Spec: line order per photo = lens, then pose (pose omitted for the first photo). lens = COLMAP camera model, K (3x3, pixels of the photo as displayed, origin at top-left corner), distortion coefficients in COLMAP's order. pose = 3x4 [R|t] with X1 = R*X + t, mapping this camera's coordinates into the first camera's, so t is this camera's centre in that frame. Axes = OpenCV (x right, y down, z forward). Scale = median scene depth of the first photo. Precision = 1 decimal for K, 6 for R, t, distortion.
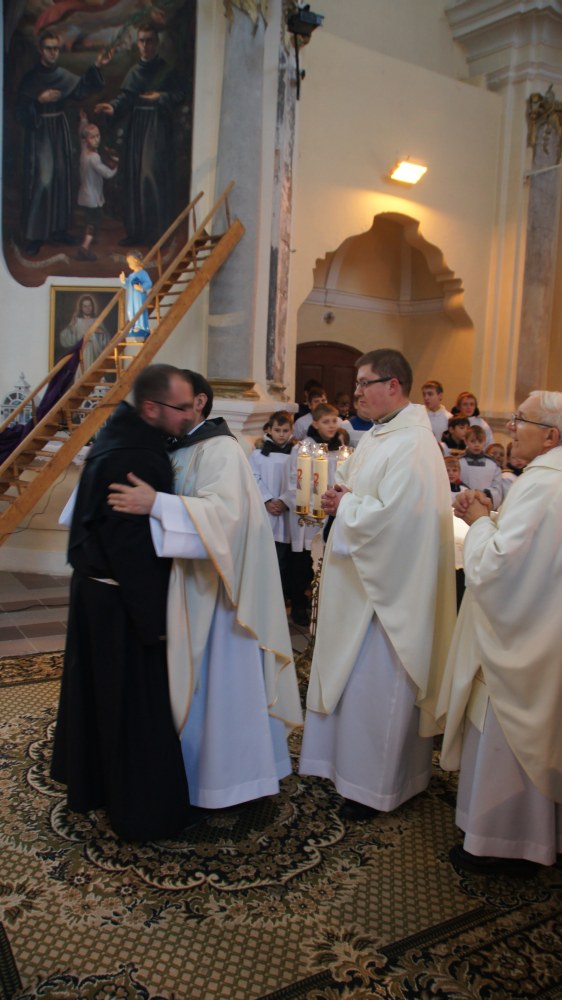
lens RADIAL K [[790.9, 0, 285.9], [0, 790.9, 503.2], [0, 0, 1]] dist [-0.121849, 0.117192]
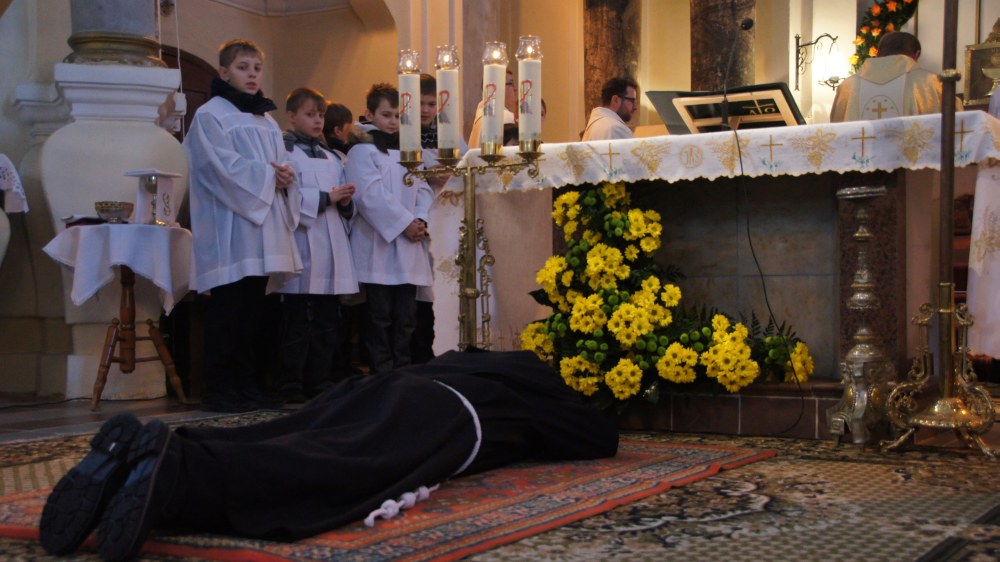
lens RADIAL K [[1293.8, 0, 502.9], [0, 1293.8, 284.1], [0, 0, 1]] dist [0.159070, 0.000000]
pose [[0.885550, -0.053251, 0.461483, -0.259462], [0.112462, 0.988433, -0.101749, 0.144059], [-0.450726, 0.142003, 0.881295, 0.033748]]
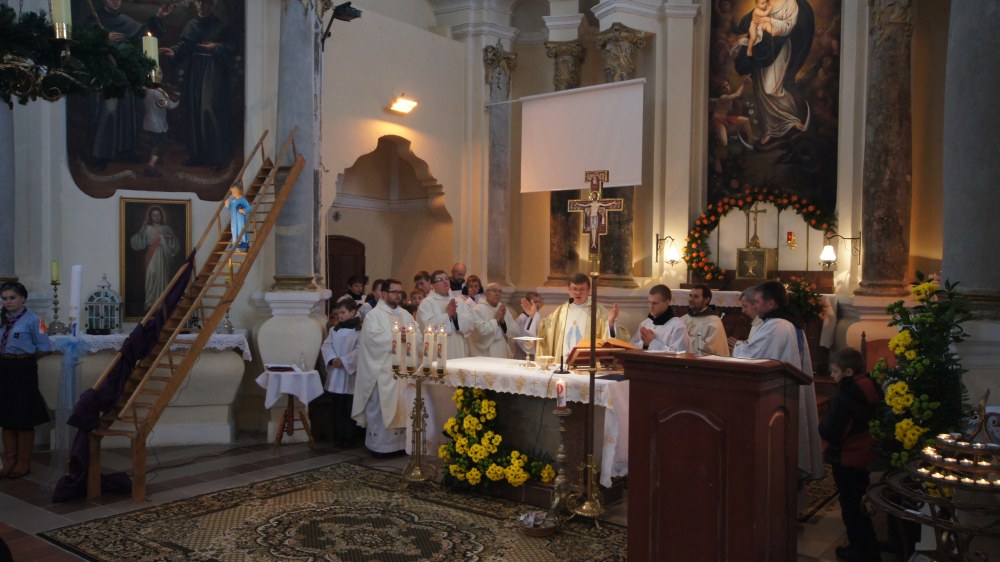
lens RADIAL K [[803.8, 0, 500.8], [0, 803.8, 289.0], [0, 0, 1]] dist [0.005670, 0.015917]
pose [[0.933190, -0.042345, 0.356879, -0.210601], [0.078037, 0.993216, -0.086207, 0.004376], [-0.350808, 0.108297, 0.930164, -0.311803]]
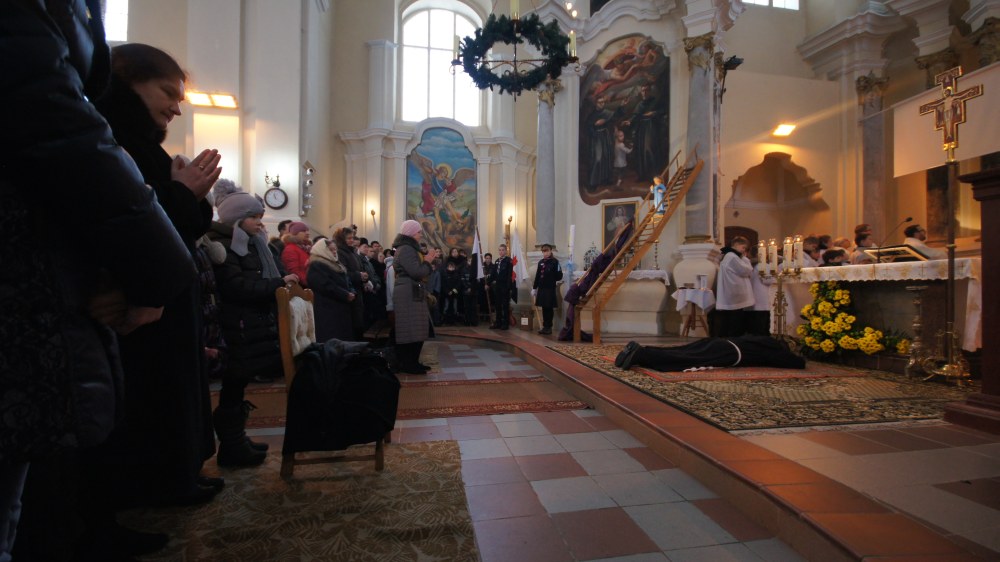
lens RADIAL K [[432.5, 0, 494.3], [0, 432.5, 287.5], [0, 0, 1]] dist [0.007233, -0.008959]
pose [[0.925031, -0.041266, -0.377643, -0.133489], [-0.018956, 0.987831, -0.154373, 0.154577], [0.379418, 0.149959, 0.912992, -0.212560]]
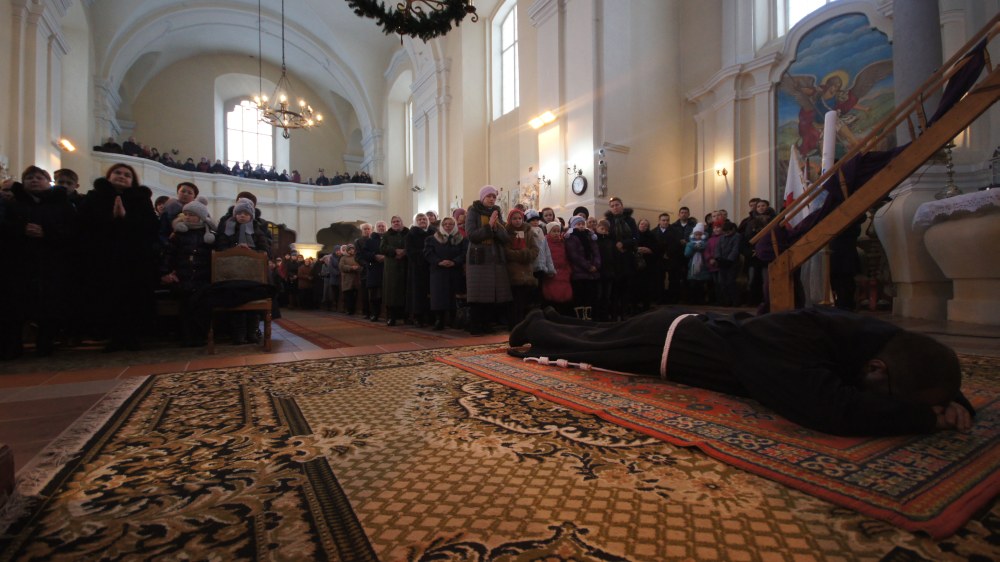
lens RADIAL K [[432.5, 0, 496.0], [0, 432.5, 285.0], [0, 0, 1]] dist [0.007233, -0.008959]
pose [[-0.002343, -0.043876, -0.999034, 0.177201], [-0.123365, 0.991418, -0.043252, 0.134434], [0.992359, 0.123145, -0.007736, 0.373469]]
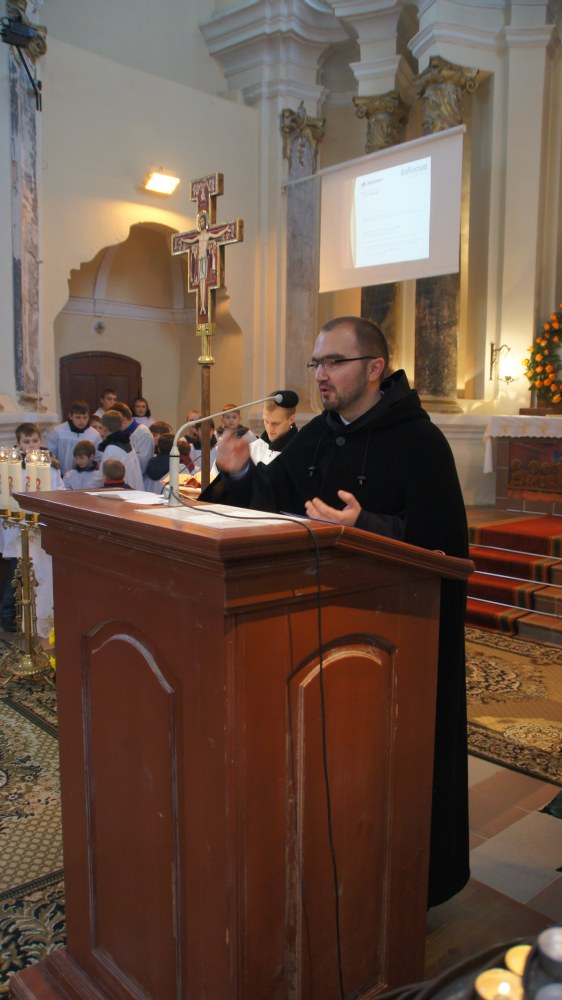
lens RADIAL K [[790.9, 0, 293.3], [0, 790.9, 520.4], [0, 0, 1]] dist [-0.121849, 0.117192]
pose [[0.980507, -0.060007, 0.187096, 0.127774], [0.058273, 0.998192, 0.014759, 0.015877], [-0.187644, -0.003569, 0.982231, -0.048859]]
